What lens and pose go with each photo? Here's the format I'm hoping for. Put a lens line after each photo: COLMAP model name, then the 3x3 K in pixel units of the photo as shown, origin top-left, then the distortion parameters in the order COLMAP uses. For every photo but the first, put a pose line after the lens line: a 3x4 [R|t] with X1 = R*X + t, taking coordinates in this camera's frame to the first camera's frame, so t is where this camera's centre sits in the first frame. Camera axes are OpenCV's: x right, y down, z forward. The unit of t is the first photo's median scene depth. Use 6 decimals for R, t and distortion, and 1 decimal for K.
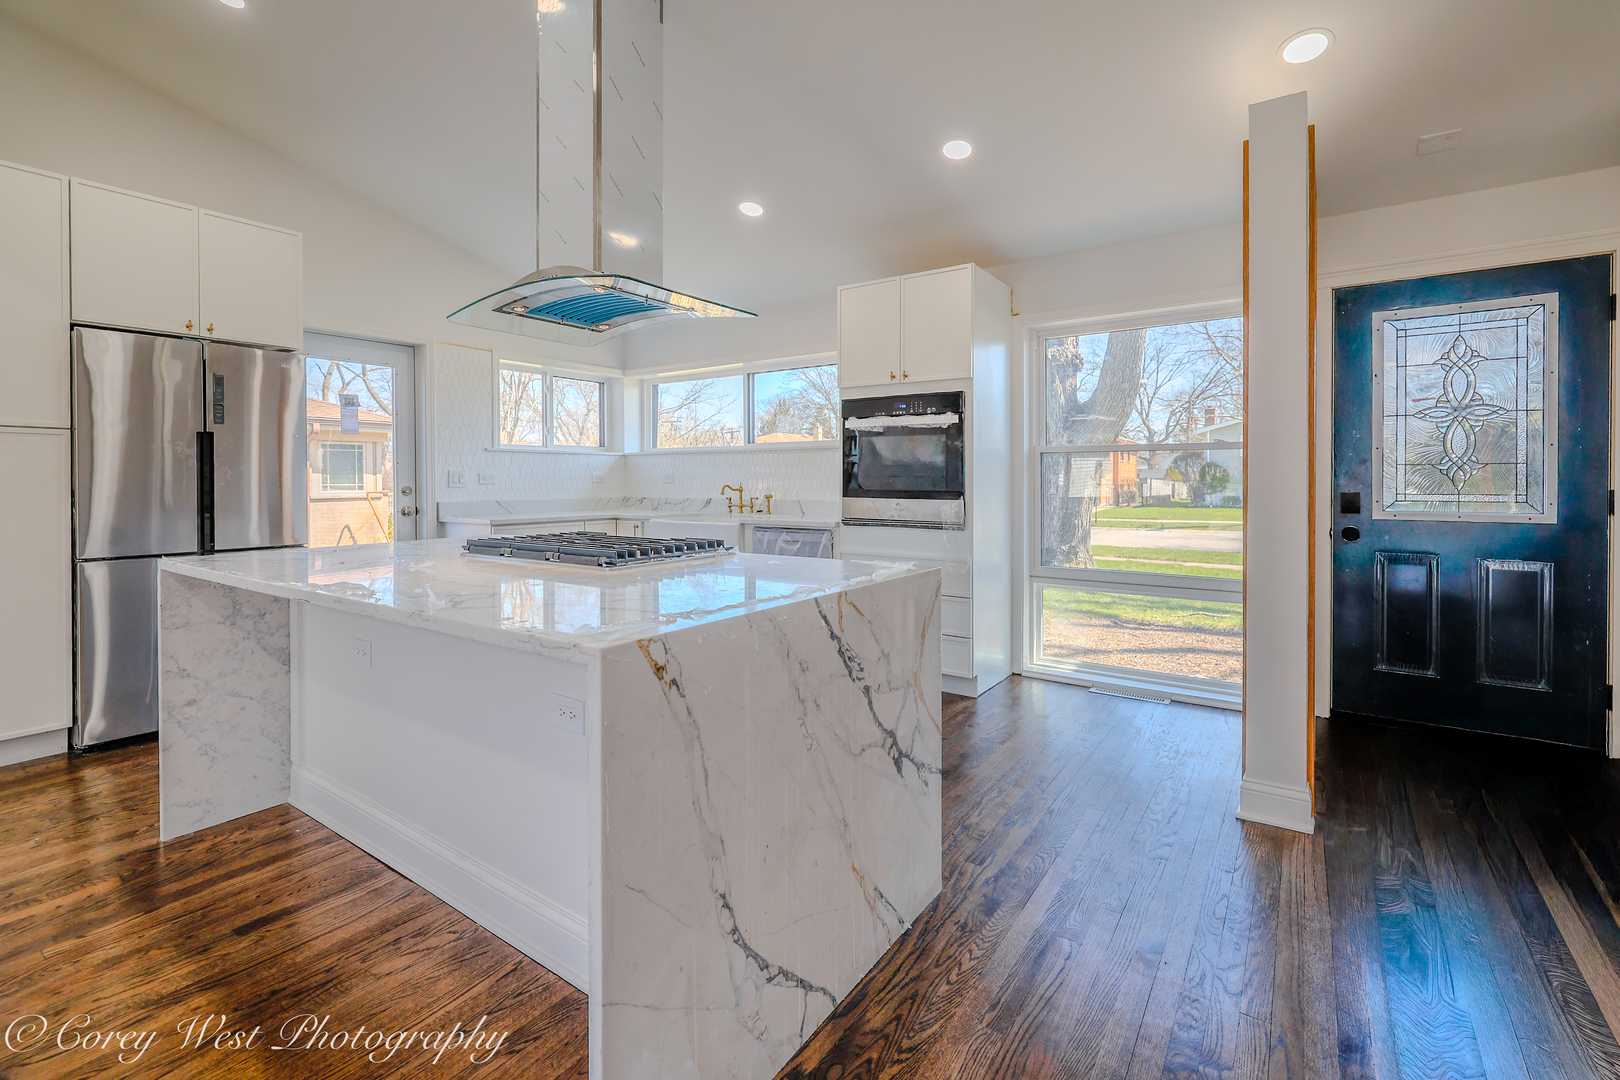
lens RADIAL K [[699.1, 0, 803.9], [0, 699.1, 486.1], [0, 0, 1]] dist [0.001192, 0.000017]
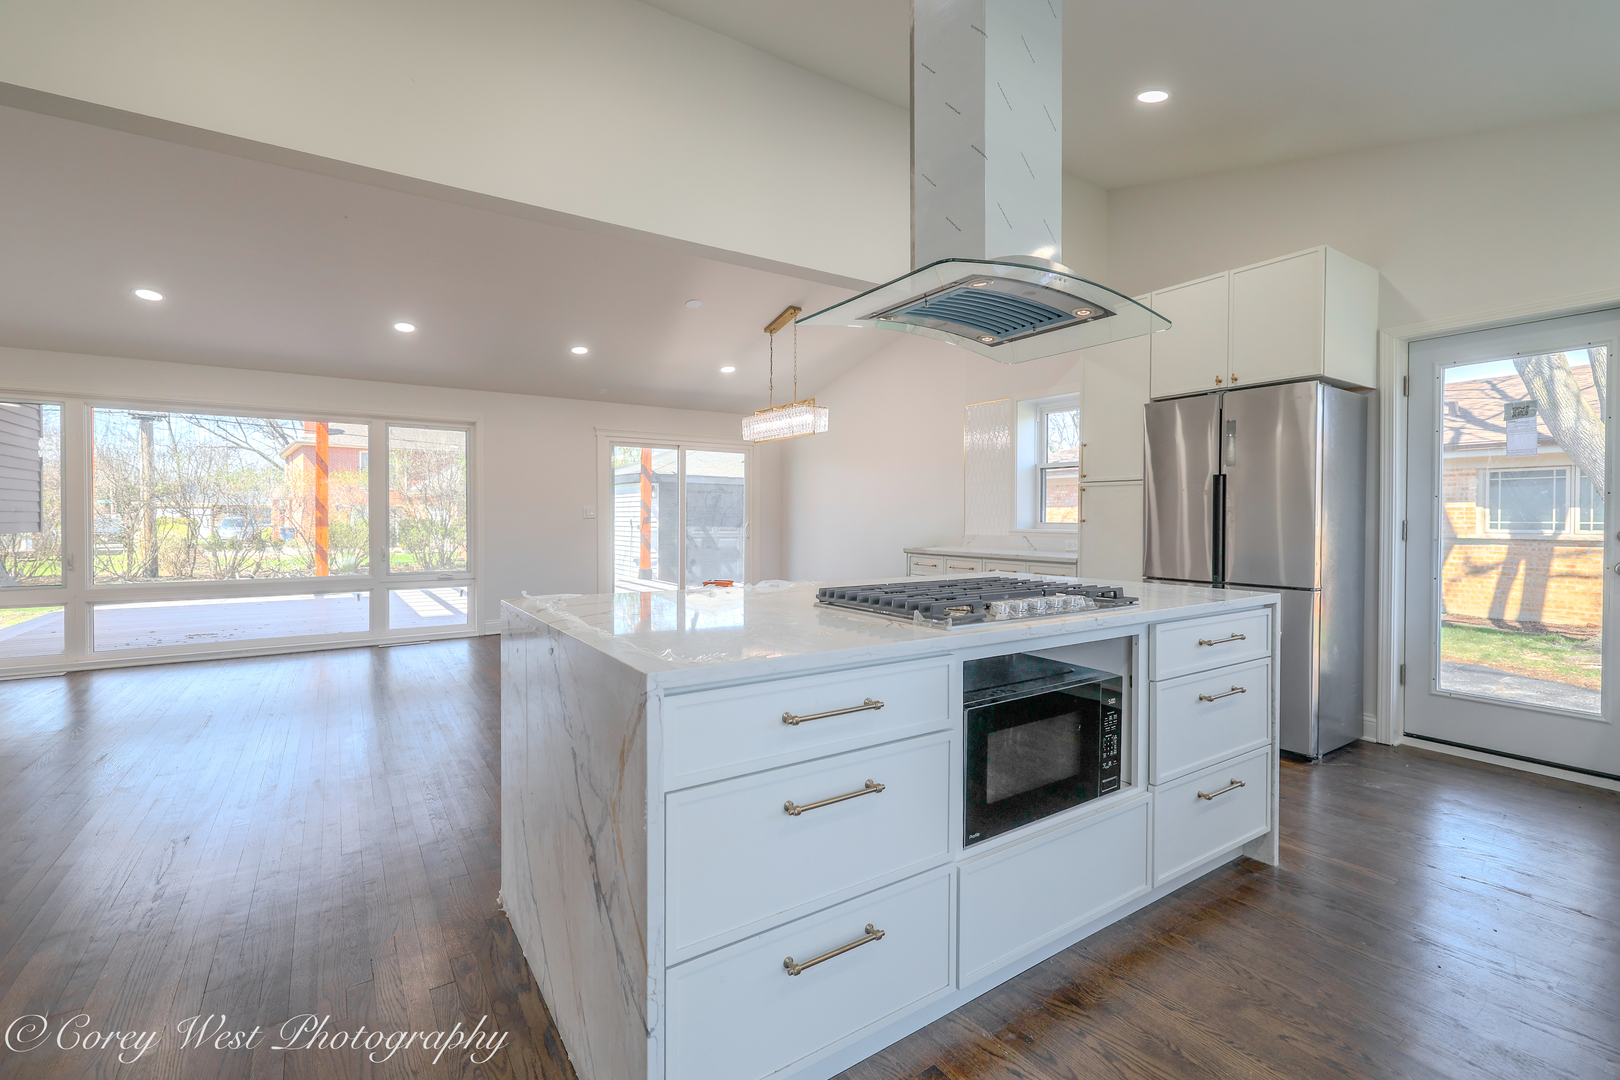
lens RADIAL K [[699.1, 0, 799.7], [0, 699.1, 525.4], [0, 0, 1]] dist [0.000783, -0.000234]
pose [[-0.359405, 0.006837, -0.933157, 0.405137], [-0.011588, 0.999863, 0.011789, -0.003088], [0.933110, 0.015050, -0.359277, 0.788485]]
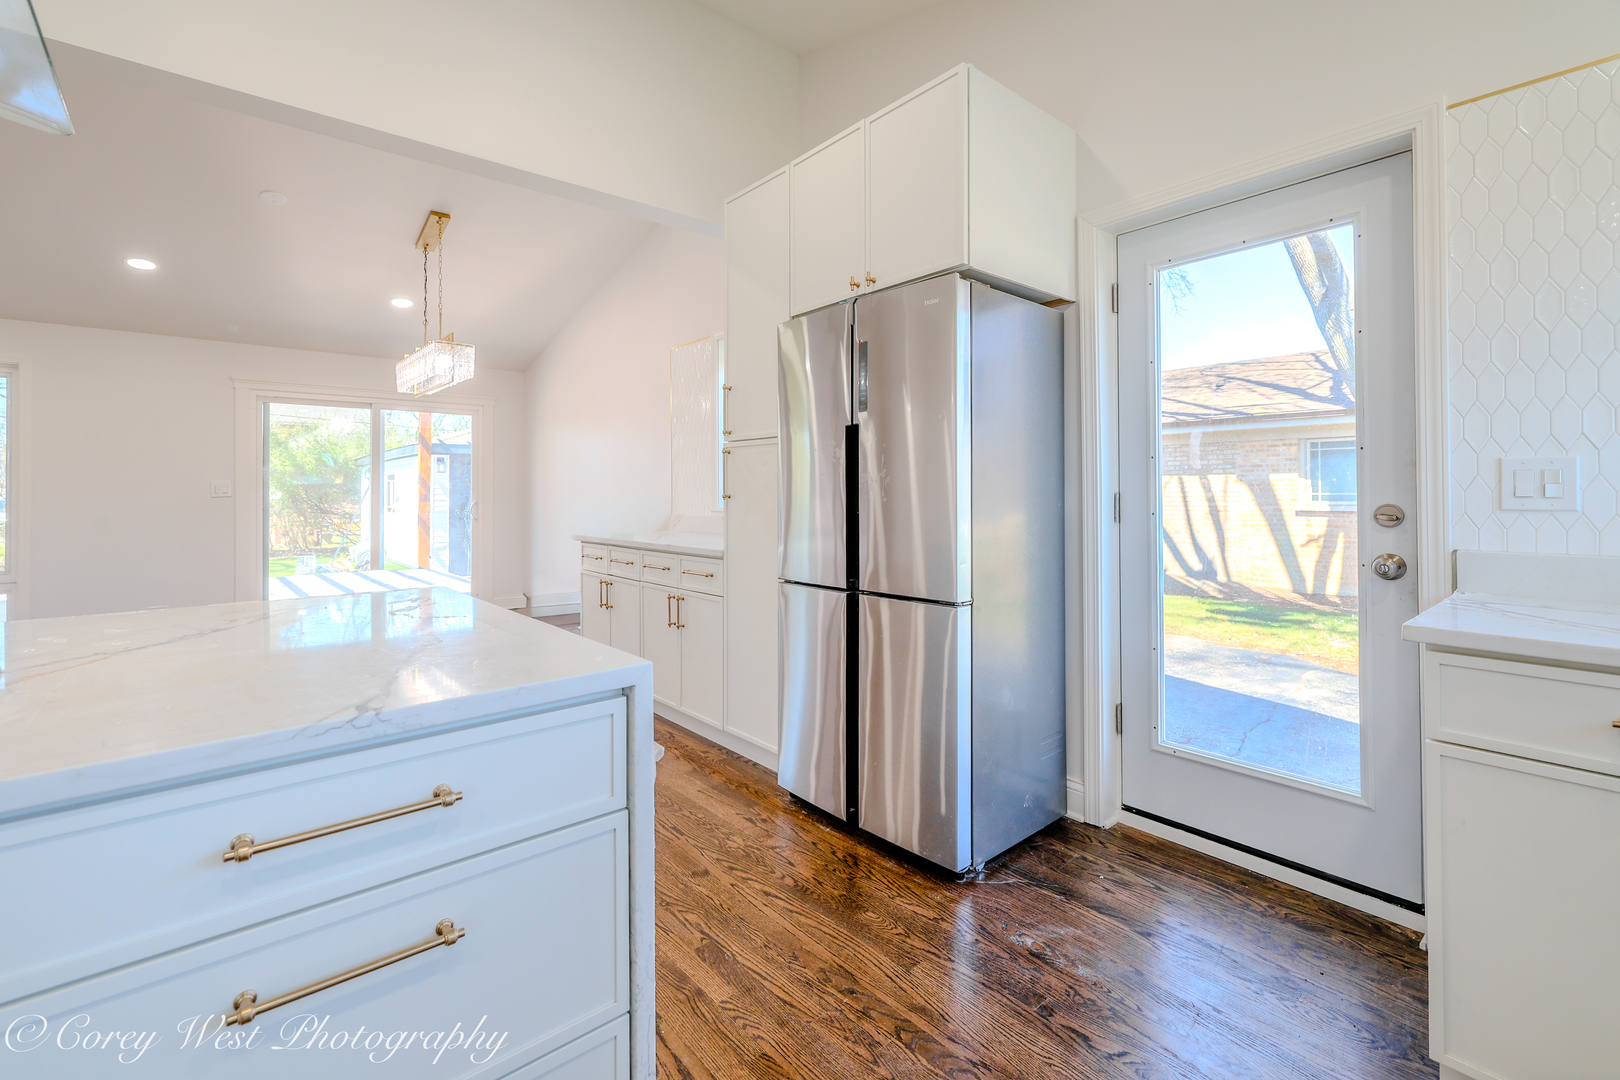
lens RADIAL K [[699.1, 0, 803.9], [0, 699.1, 486.1], [0, 0, 1]] dist [0.001192, 0.000017]
pose [[-0.239159, -0.011424, -0.970913, -0.149518], [-0.004905, 0.999932, -0.010557, -0.007031], [0.970968, 0.002238, -0.239199, 1.133090]]
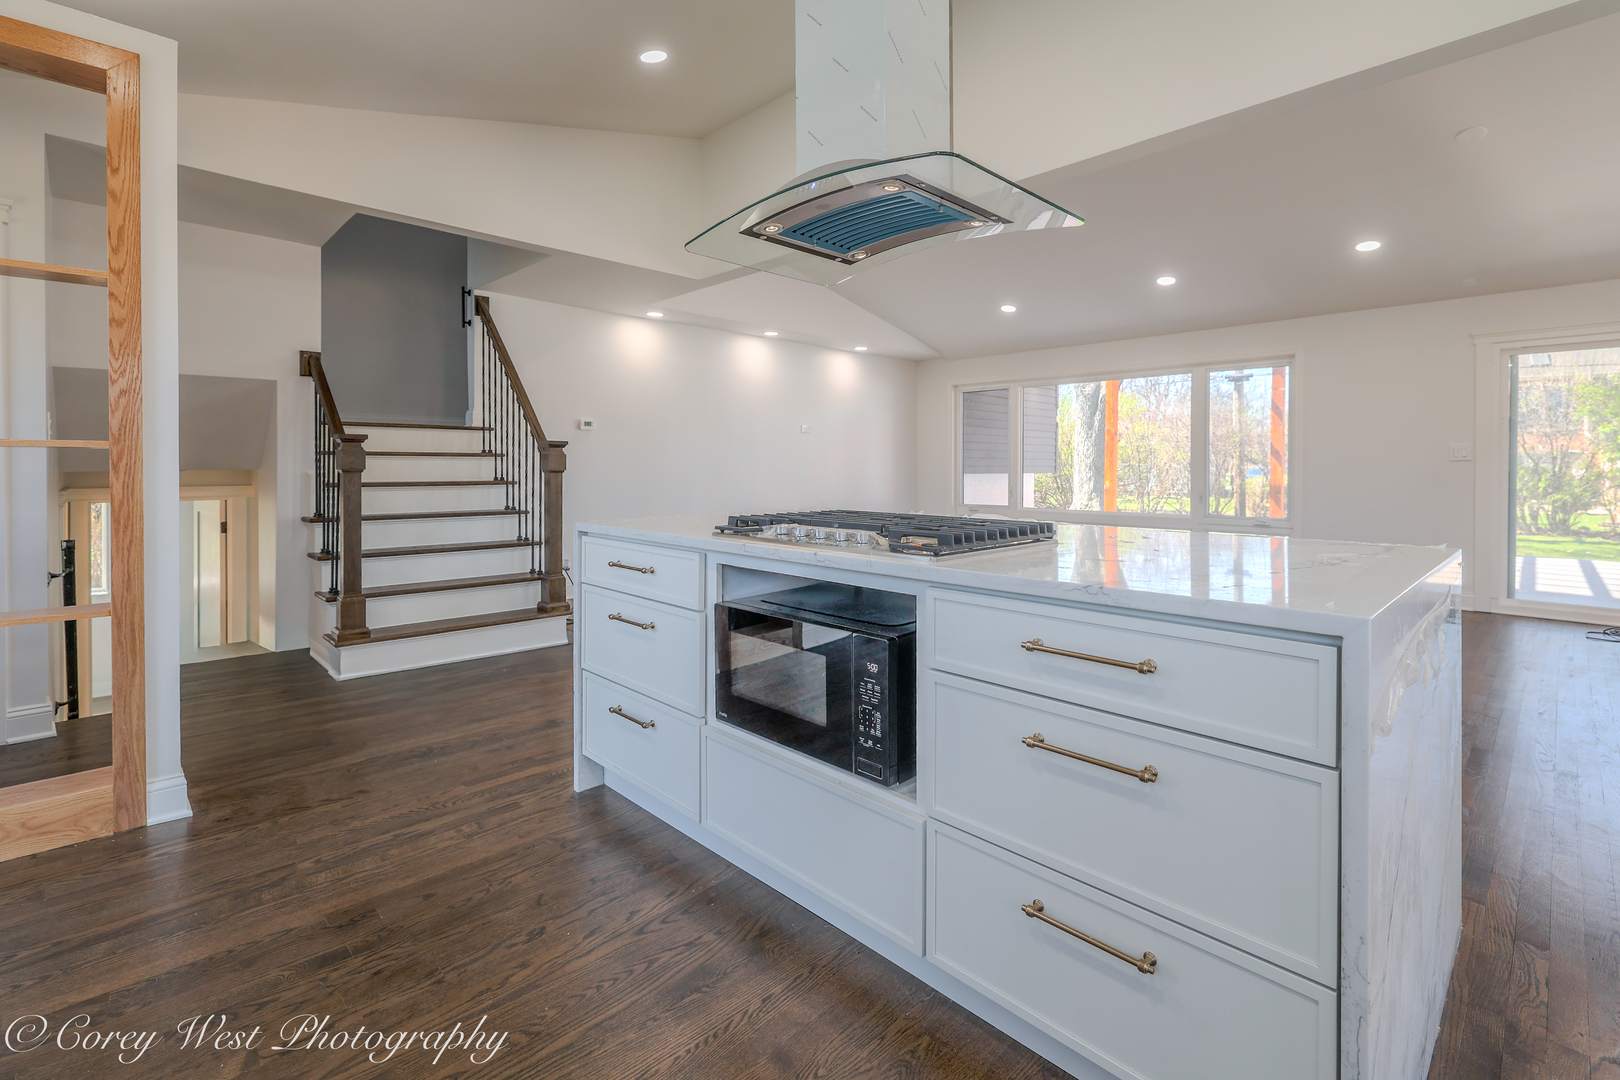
lens RADIAL K [[735.5, 0, 812.4], [0, 735.5, 470.1], [0, 0, 1]] dist [-0.000362, -0.000064]
pose [[-0.984210, -0.005946, 0.176907, -0.278086], [-0.003126, 0.999864, 0.016215, 0.007868], [-0.176980, 0.015406, -0.984094, 1.313279]]
